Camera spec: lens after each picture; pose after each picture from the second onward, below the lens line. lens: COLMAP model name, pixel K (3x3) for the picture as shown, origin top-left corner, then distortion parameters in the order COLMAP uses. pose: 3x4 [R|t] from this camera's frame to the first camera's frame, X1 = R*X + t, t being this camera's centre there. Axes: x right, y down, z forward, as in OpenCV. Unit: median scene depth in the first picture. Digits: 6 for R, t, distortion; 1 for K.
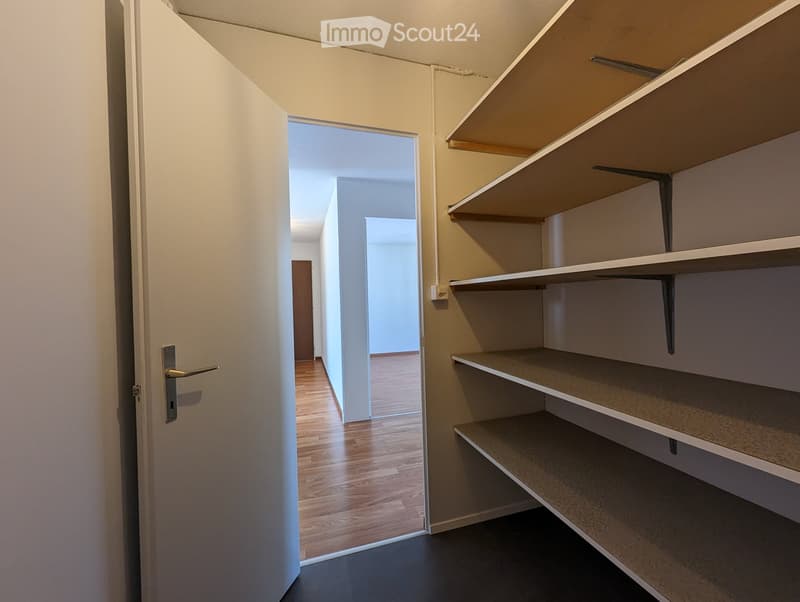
lens RADIAL K [[332.1, 0, 401.7], [0, 332.1, 302.6], [0, 0, 1]] dist [-0.003040, 0.000633]
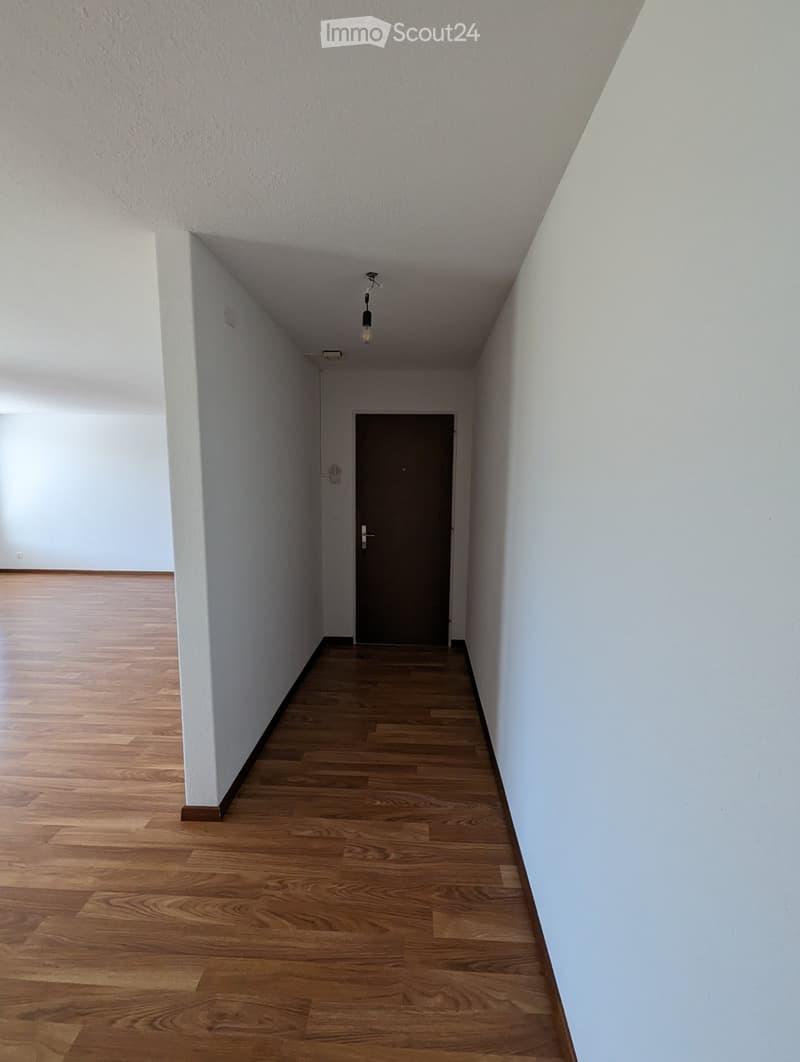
lens RADIAL K [[425.2, 0, 400.0], [0, 425.2, 531.0], [0, 0, 1]] dist [-0.003606, -0.000193]
pose [[0.941960, 0.080156, -0.326016, -0.151928], [-0.038759, 0.990551, 0.131556, -0.048854], [0.333481, -0.111285, 0.936166, 0.469974]]
